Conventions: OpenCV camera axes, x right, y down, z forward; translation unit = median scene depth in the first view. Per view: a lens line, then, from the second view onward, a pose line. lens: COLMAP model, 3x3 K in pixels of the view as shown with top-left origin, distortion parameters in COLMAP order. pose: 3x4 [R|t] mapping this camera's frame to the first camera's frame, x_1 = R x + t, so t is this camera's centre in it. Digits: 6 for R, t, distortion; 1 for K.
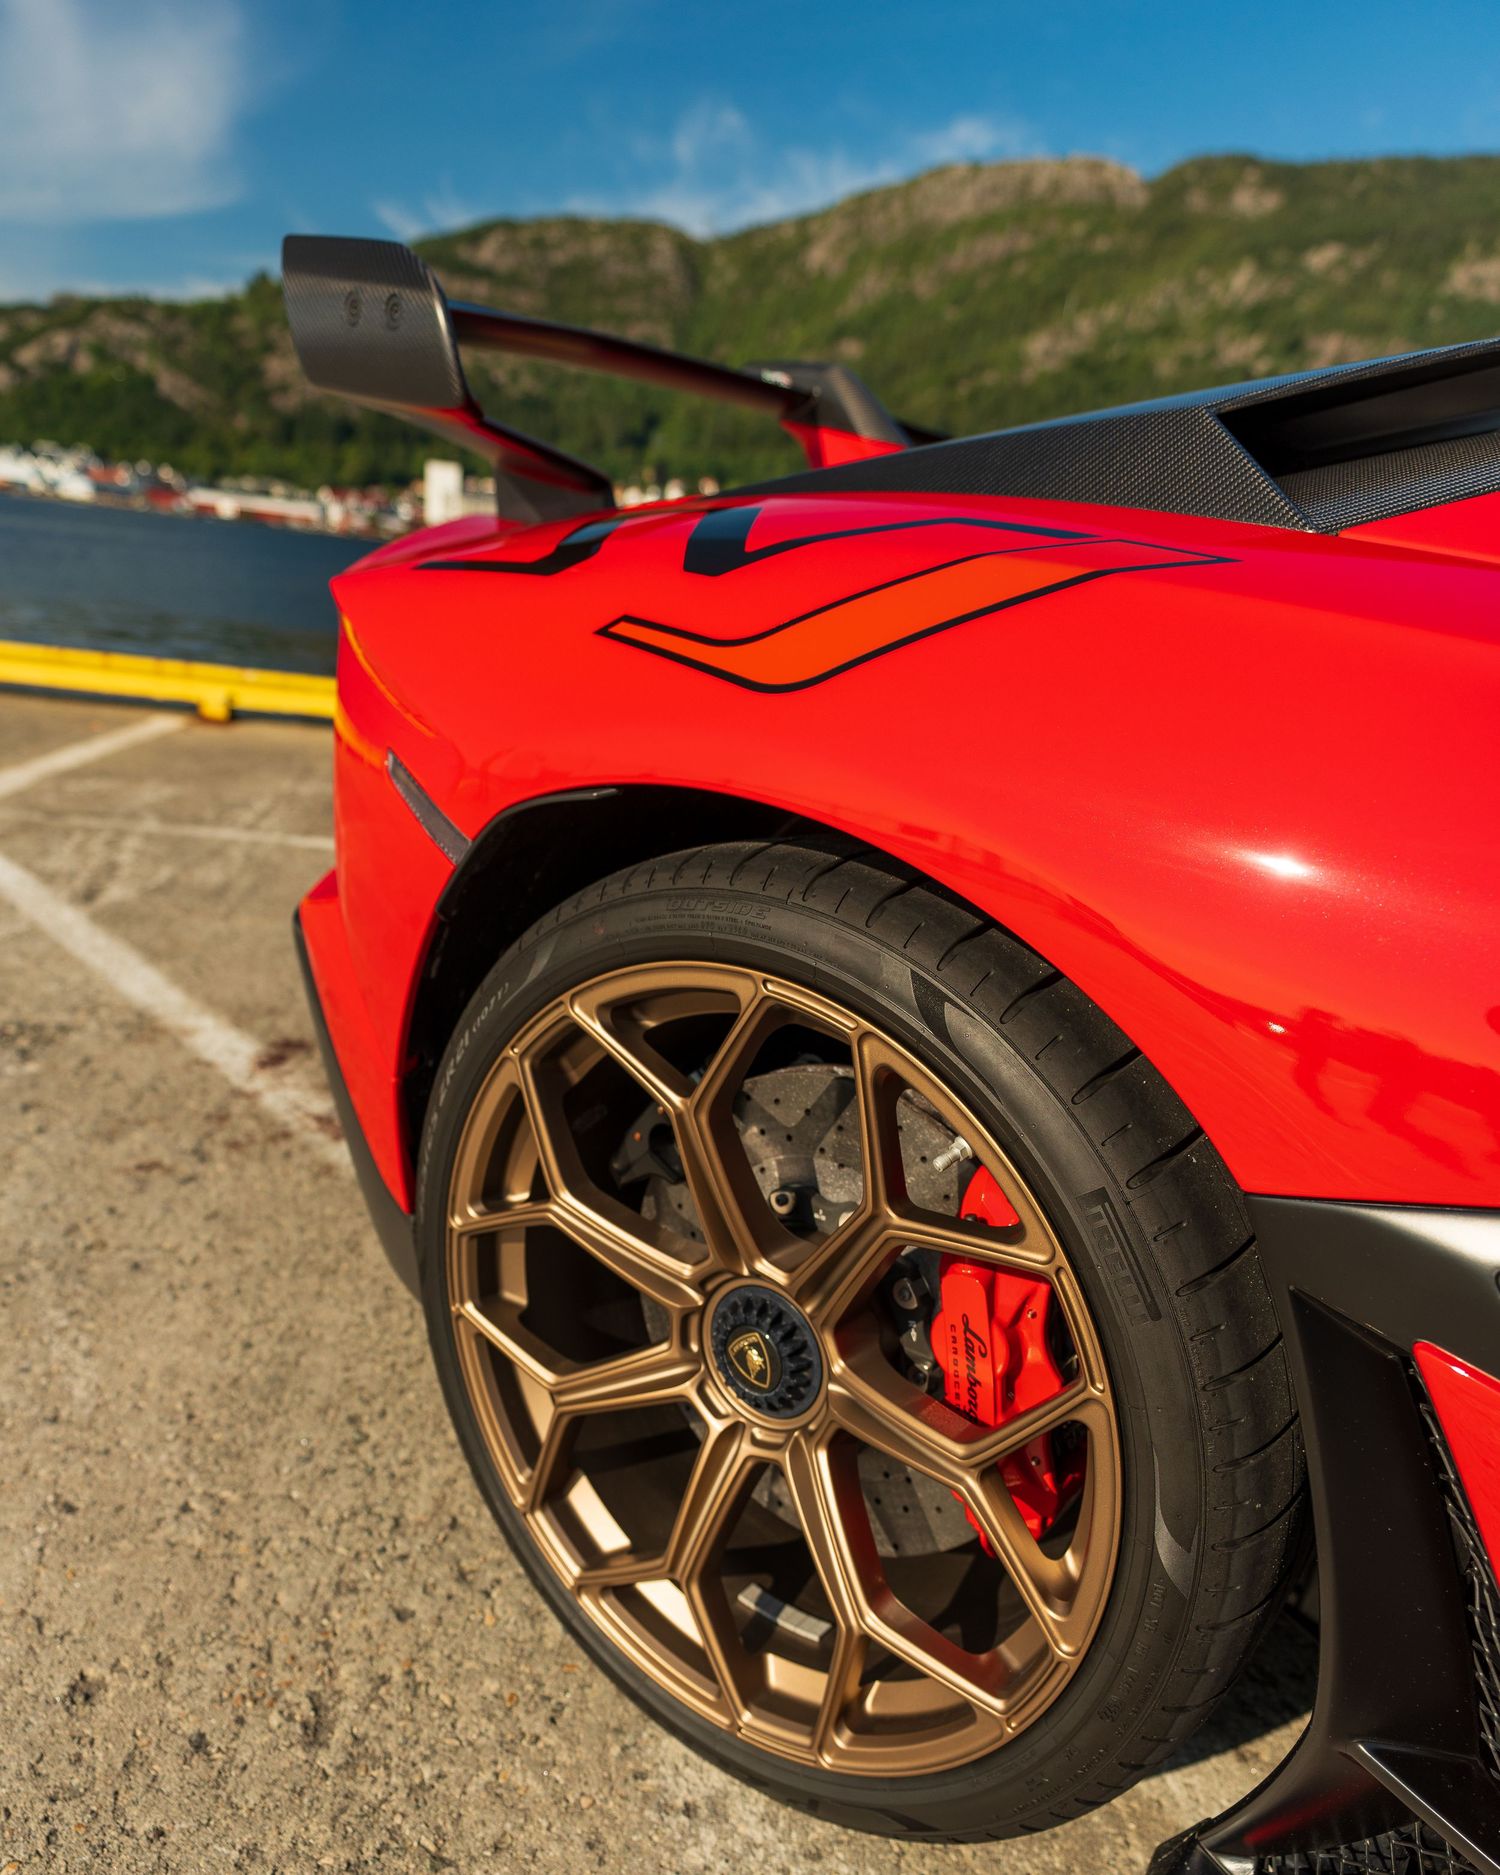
lens RADIAL K [[1241.3, 0, 725.8], [0, 1241.3, 1060.0], [0, 0, 1]] dist [0.000817, 0.002632]
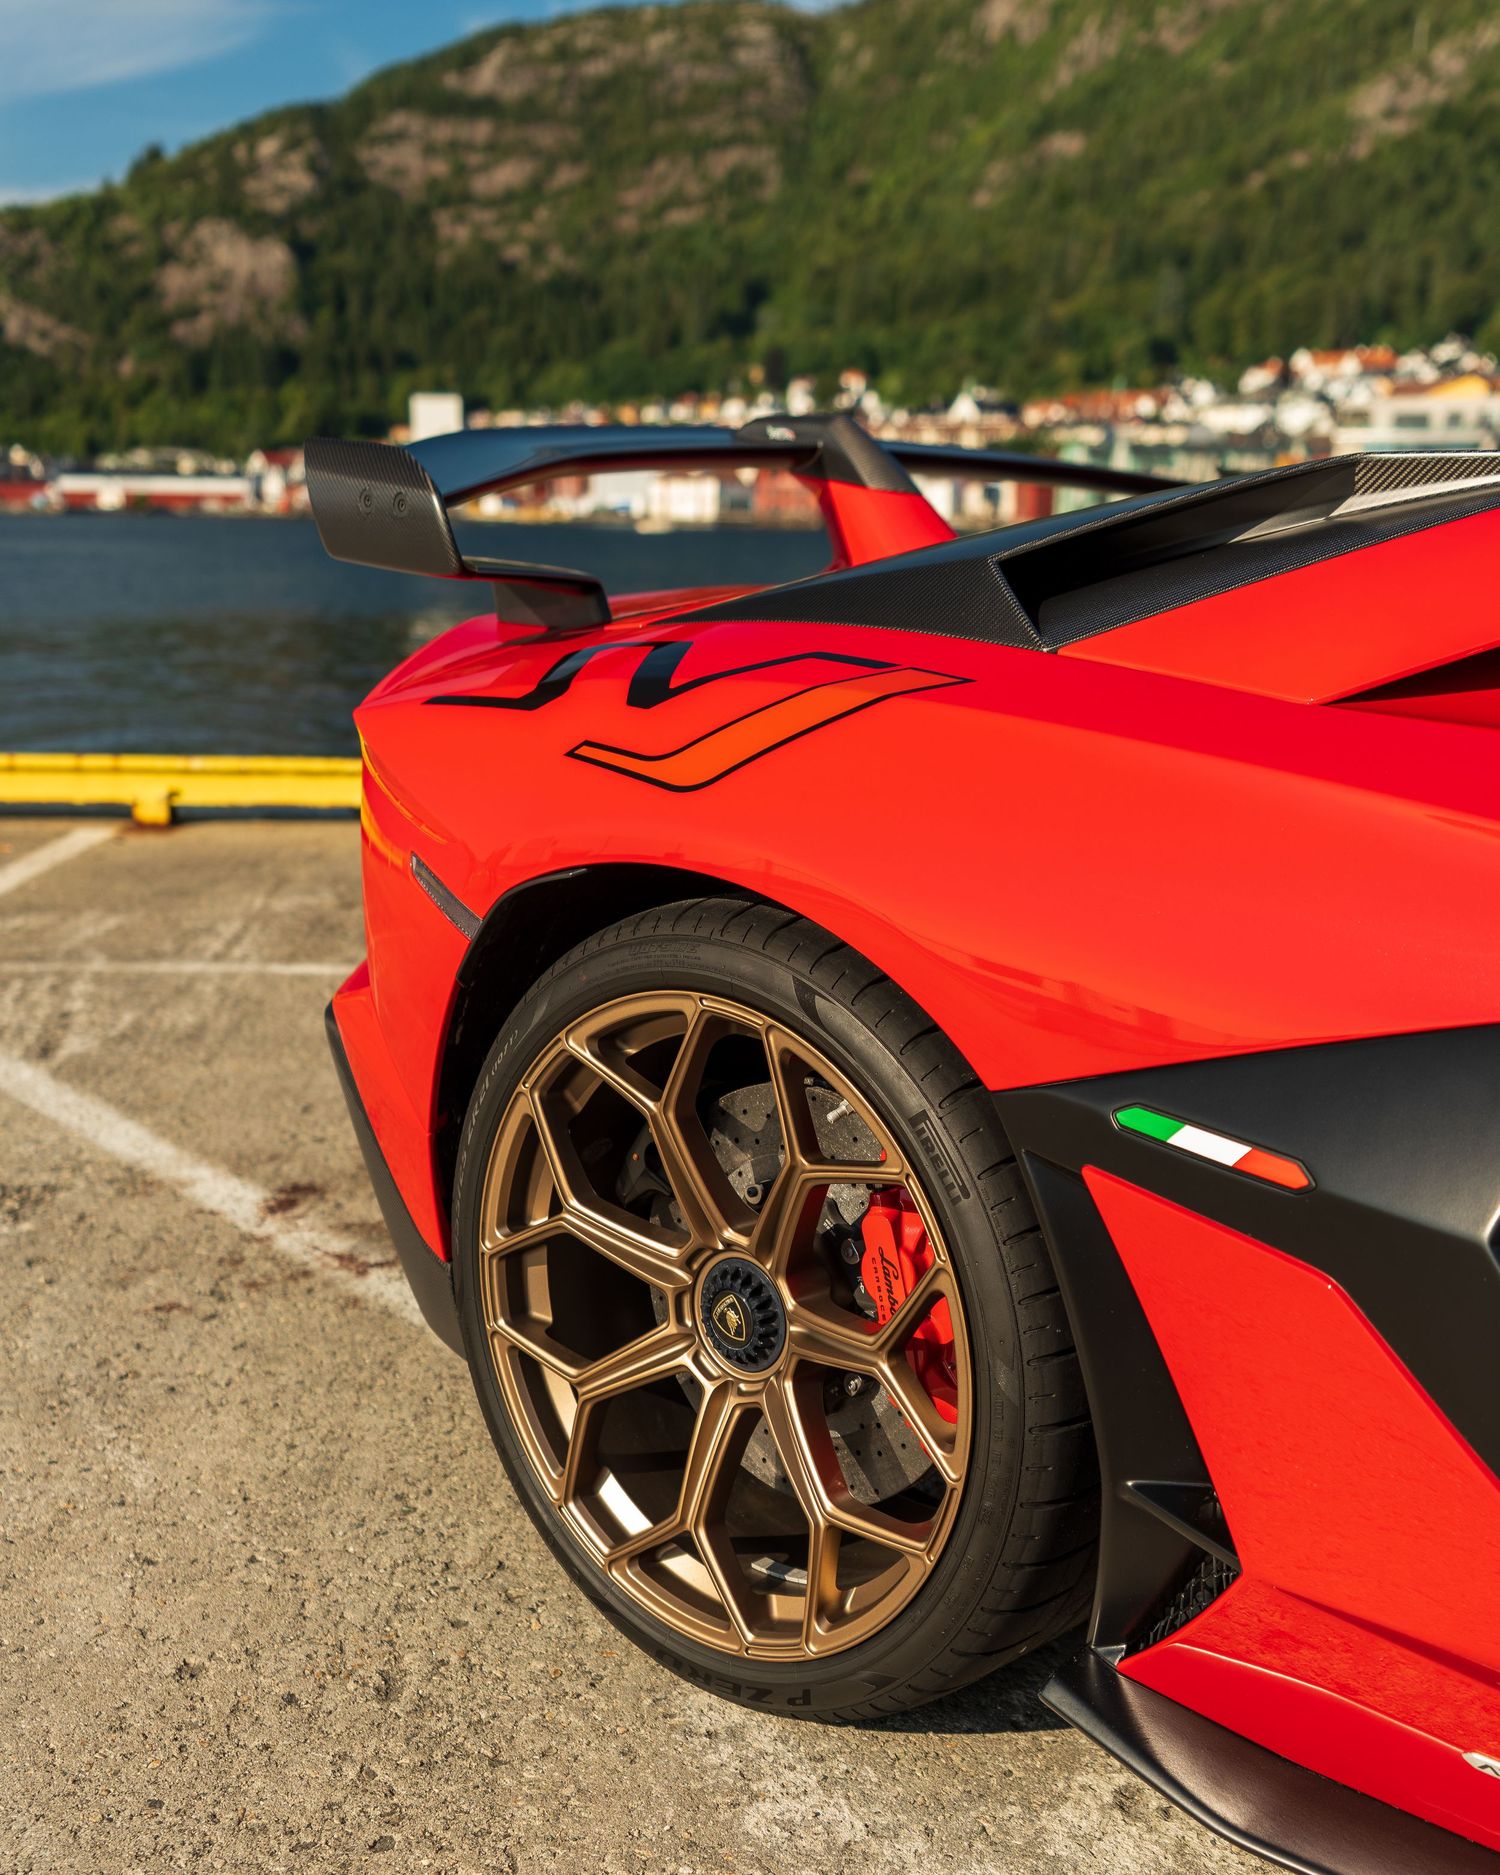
lens RADIAL K [[2123.3, 0, 747.2], [0, 2123.3, 944.3], [0, 0, 1]] dist [0.028074, 0.000000]
pose [[0.992374, -0.087196, -0.087128, 0.221627], [0.070767, 0.981754, -0.176495, 0.222324], [0.100928, 0.168984, 0.980438, -0.968647]]
